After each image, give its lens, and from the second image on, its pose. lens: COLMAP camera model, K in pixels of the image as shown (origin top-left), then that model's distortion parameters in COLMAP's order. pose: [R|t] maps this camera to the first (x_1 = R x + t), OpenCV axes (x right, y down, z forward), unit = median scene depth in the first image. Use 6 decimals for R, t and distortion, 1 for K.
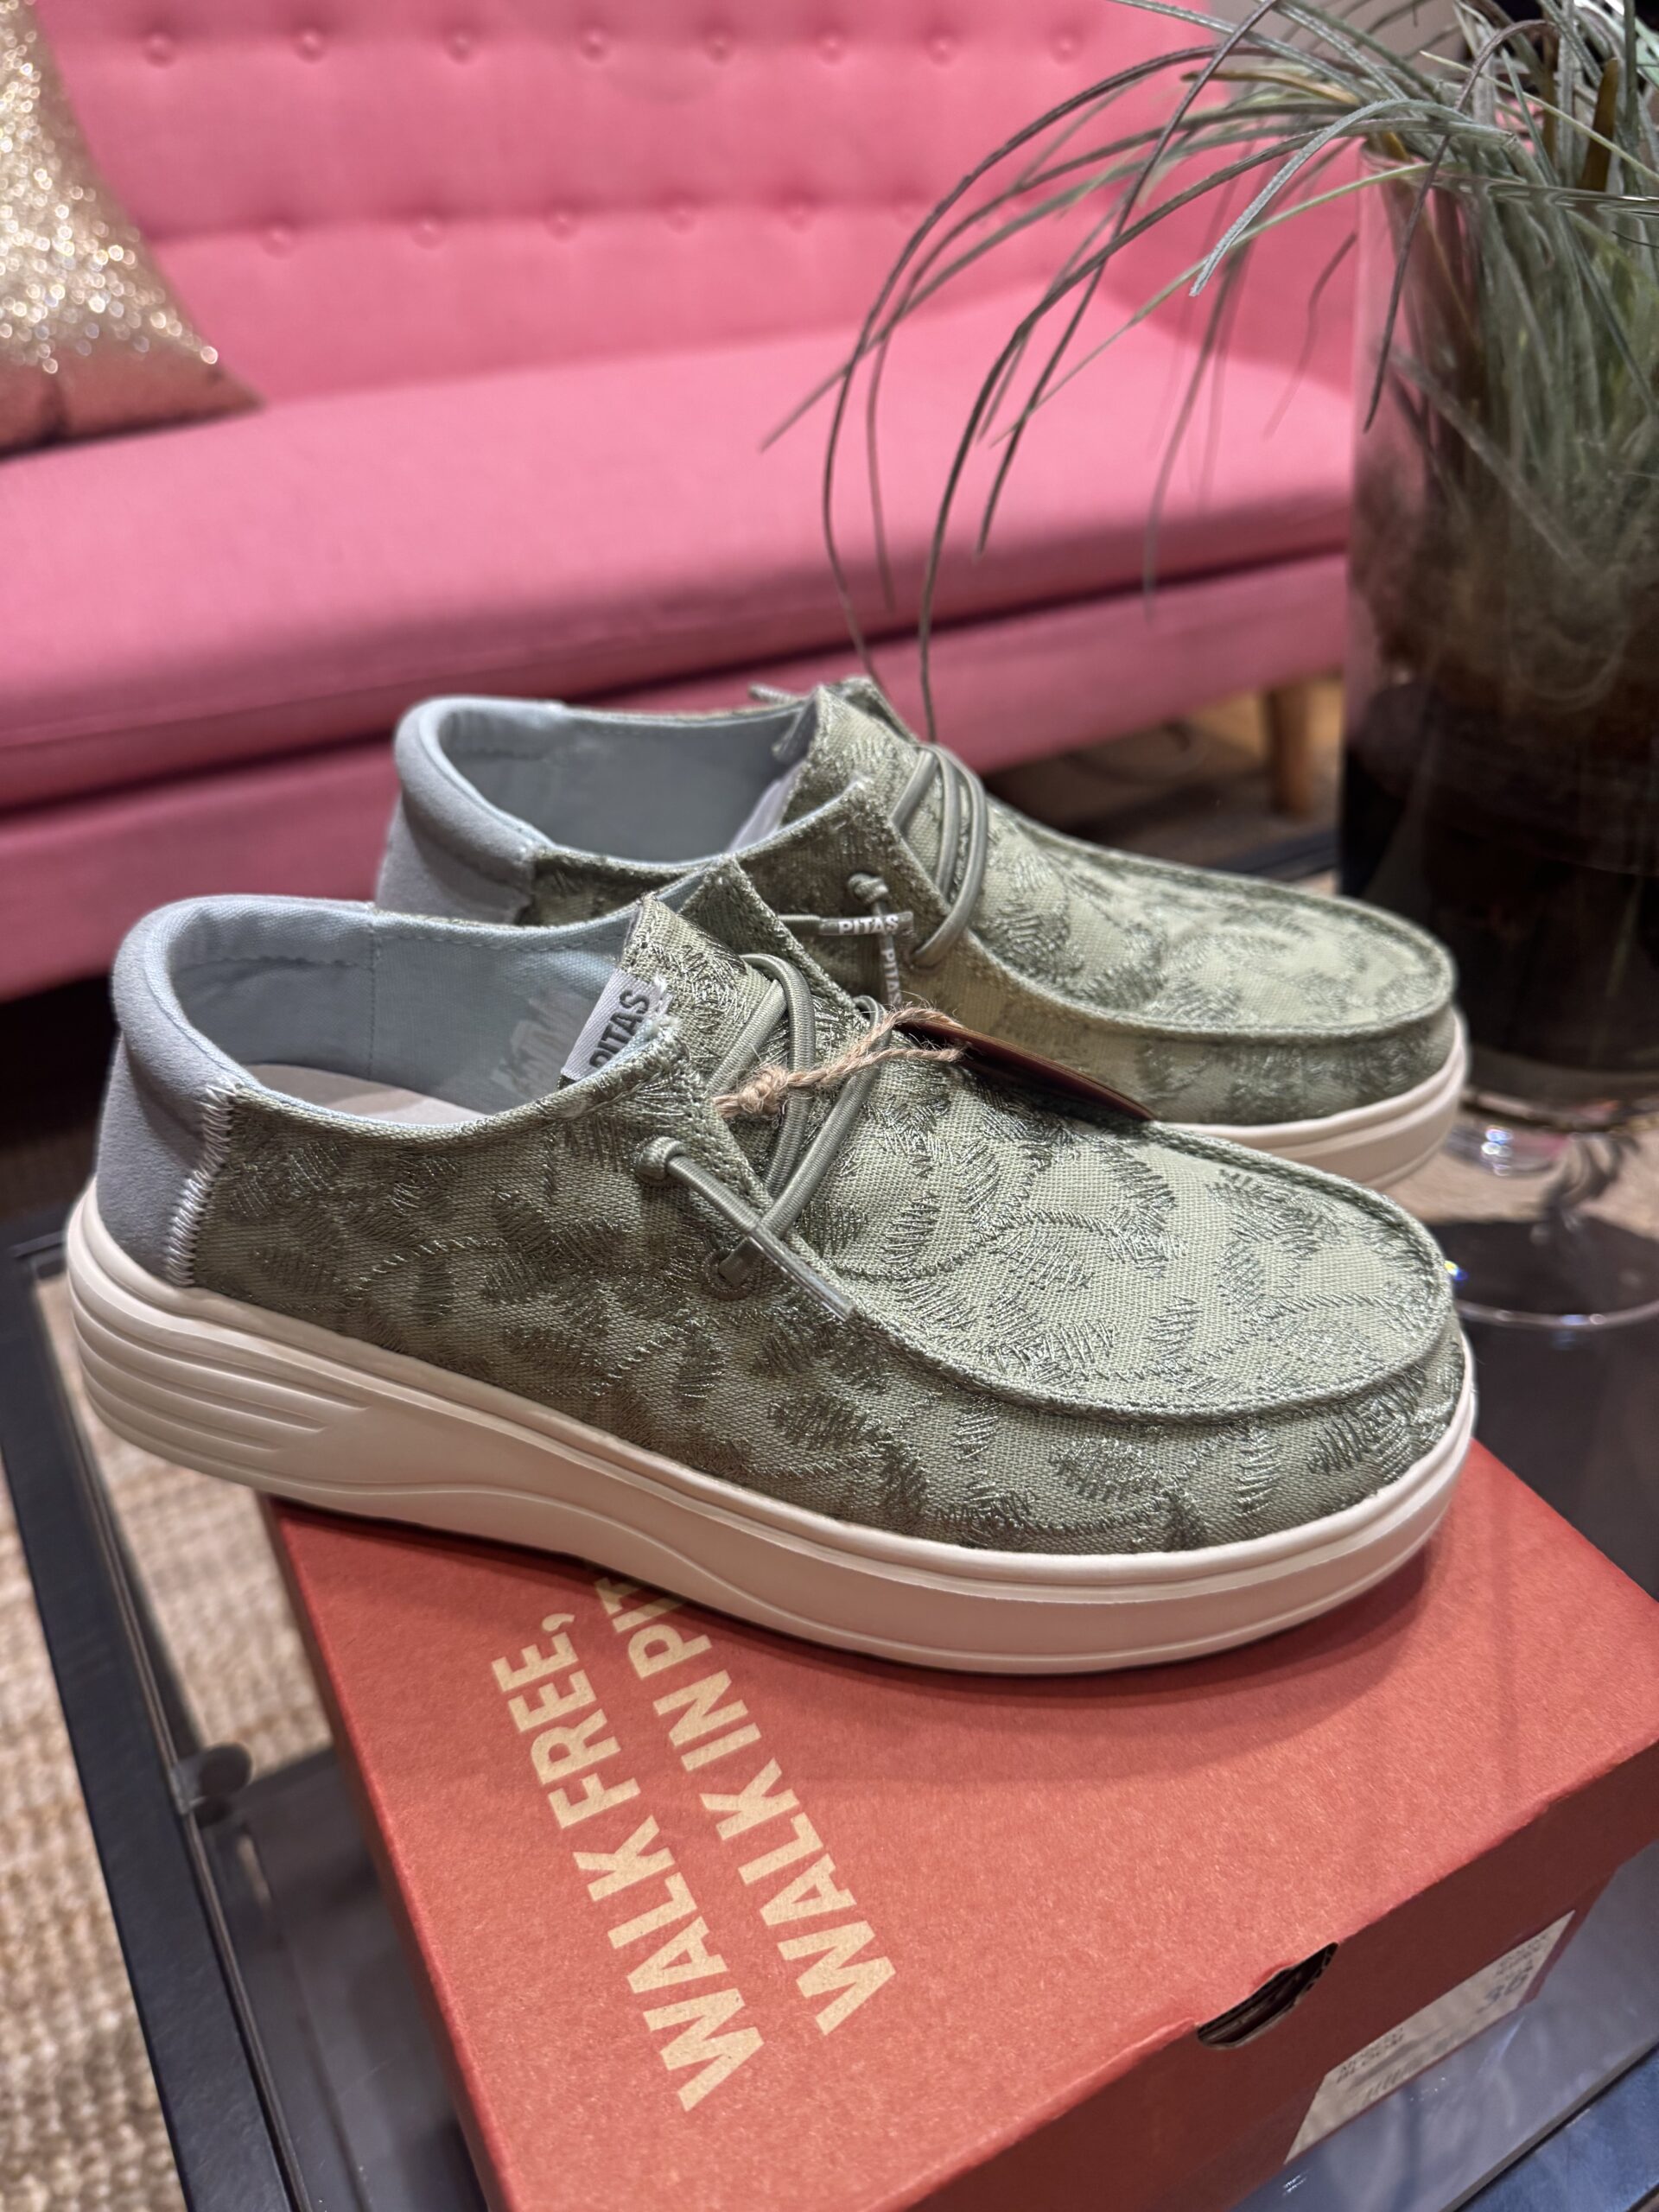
lens RADIAL K [[1588.9, 0, 775.9], [0, 1588.9, 1082.7], [0, 0, 1]] dist [-0.008918, -0.005956]
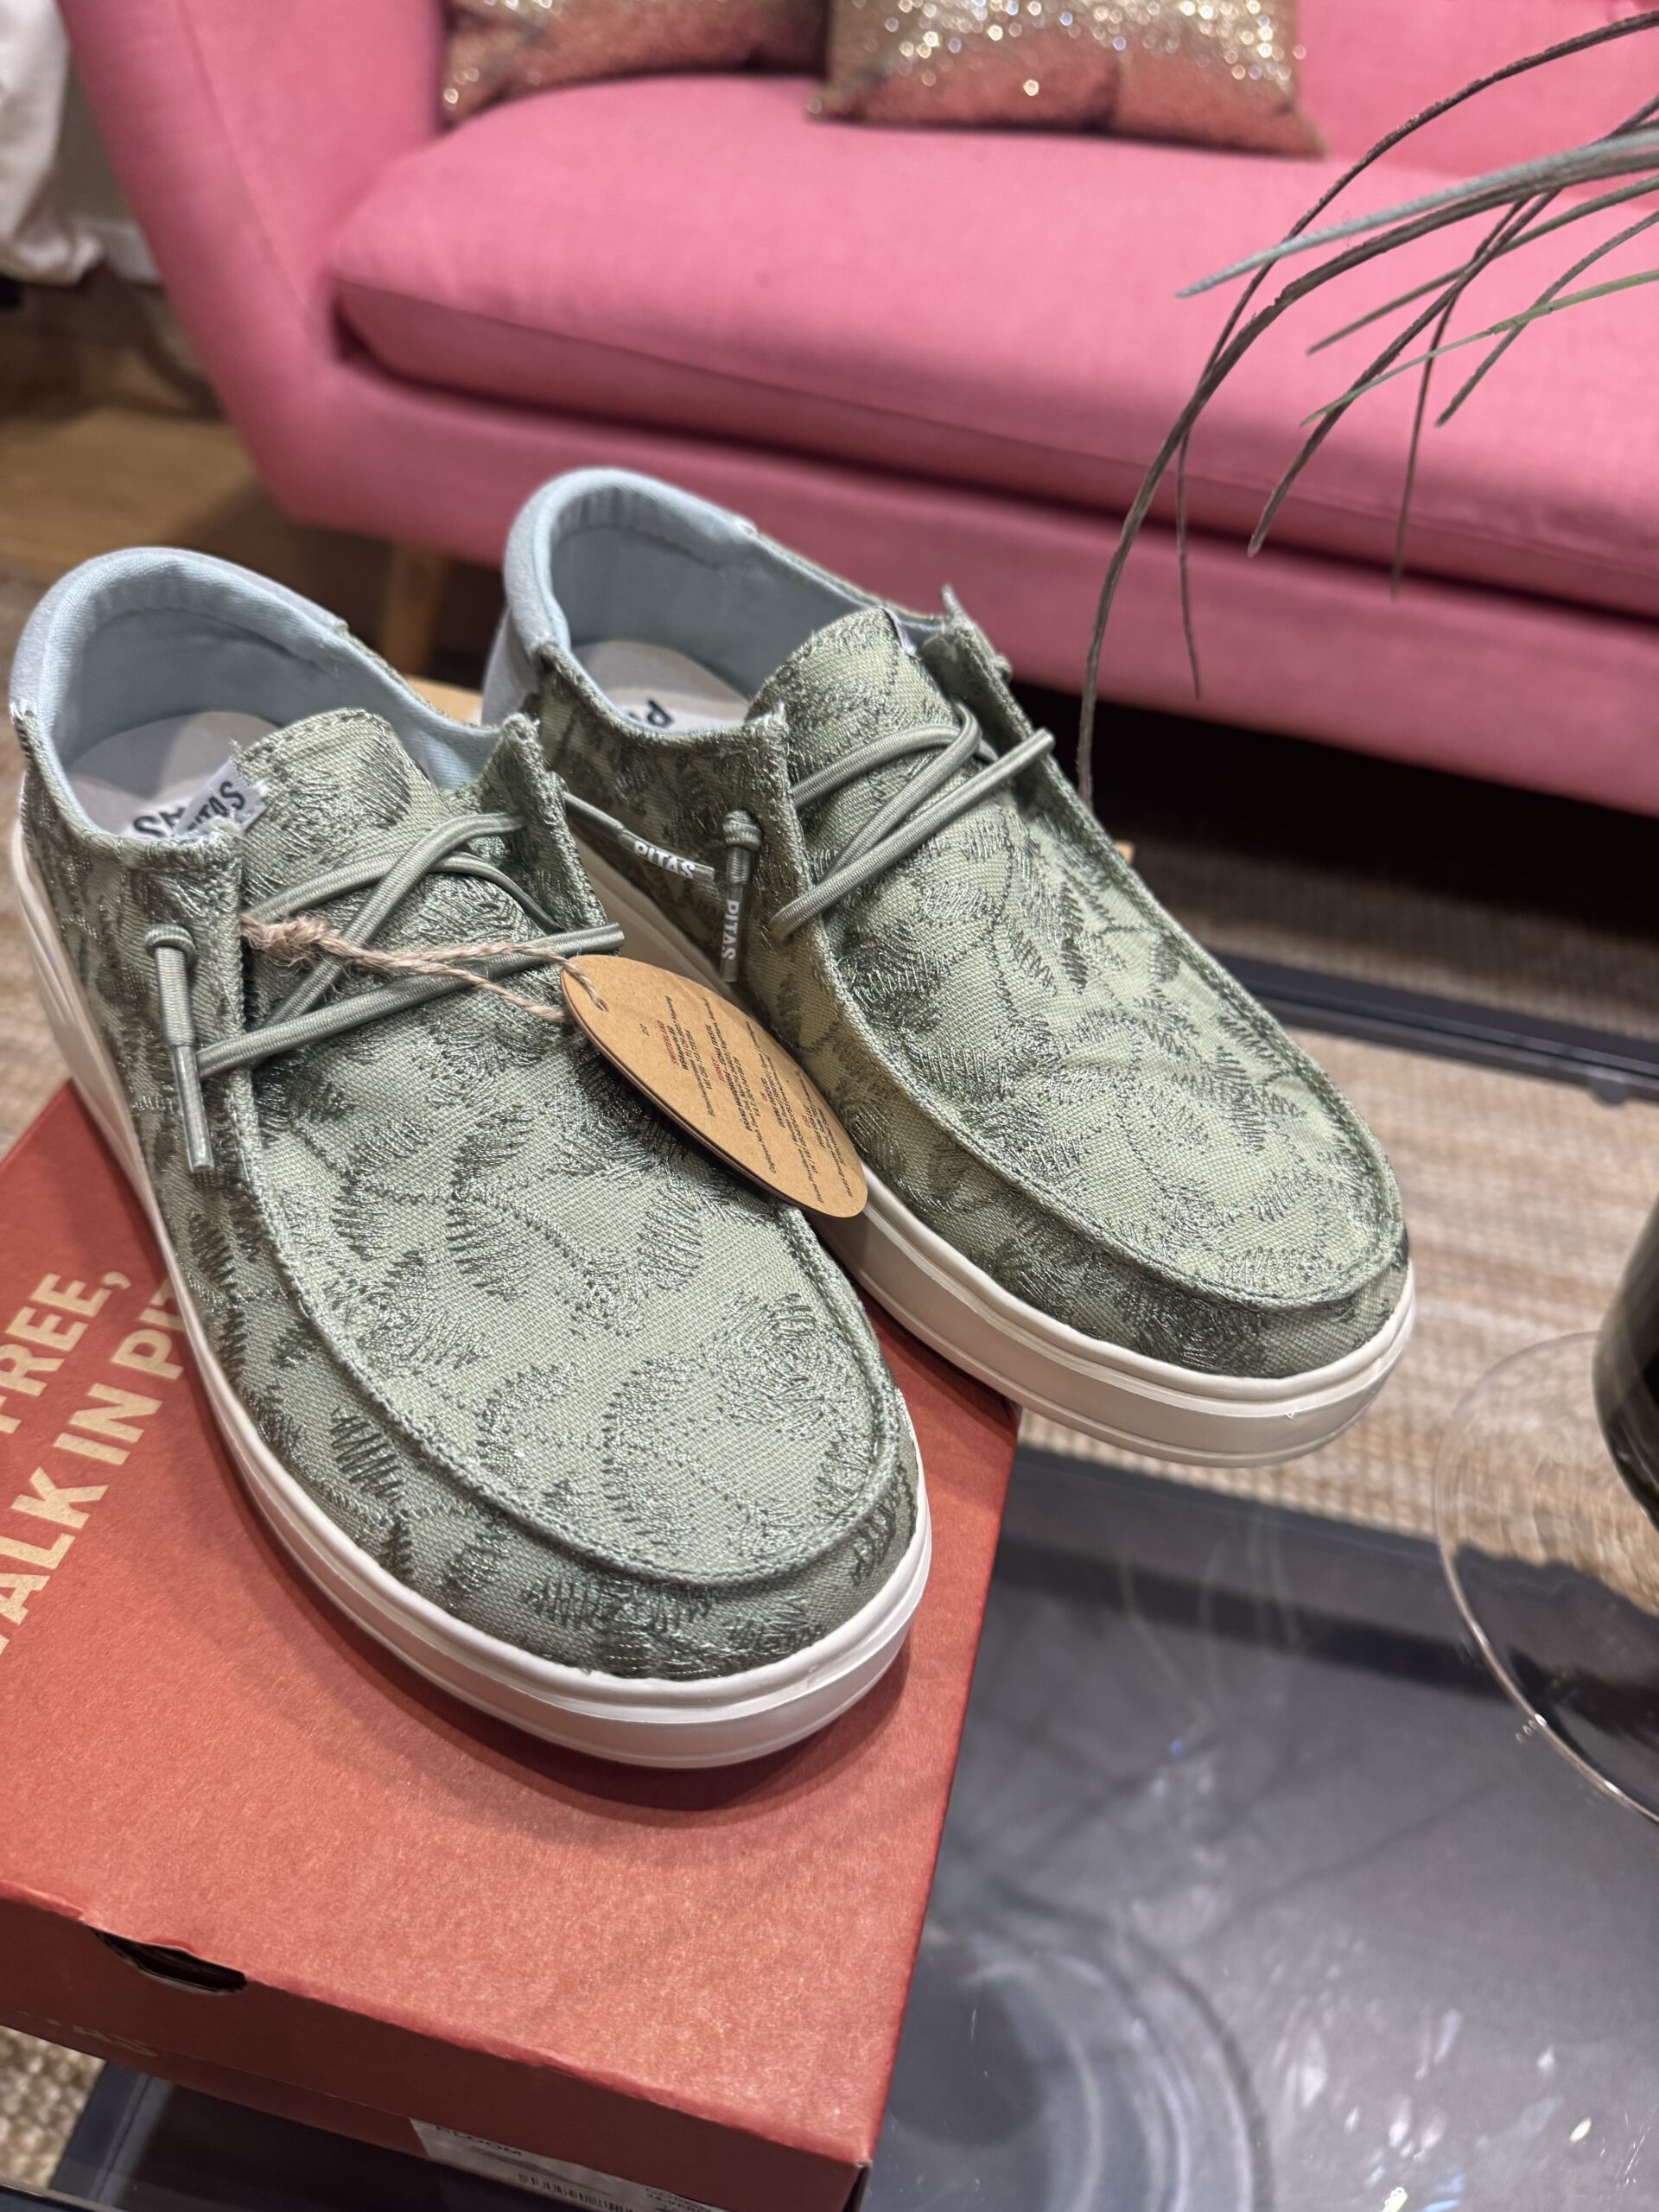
lens RADIAL K [[1588.7, 0, 838.6], [0, 1588.7, 1094.5], [0, 0, 1]] dist [-0.021735, -0.000605]
pose [[0.751663, 0.520665, -0.404859, 0.644910], [-0.458555, 0.853761, 0.246614, -0.286123], [0.474056, 0.000279, 0.880495, 0.274340]]
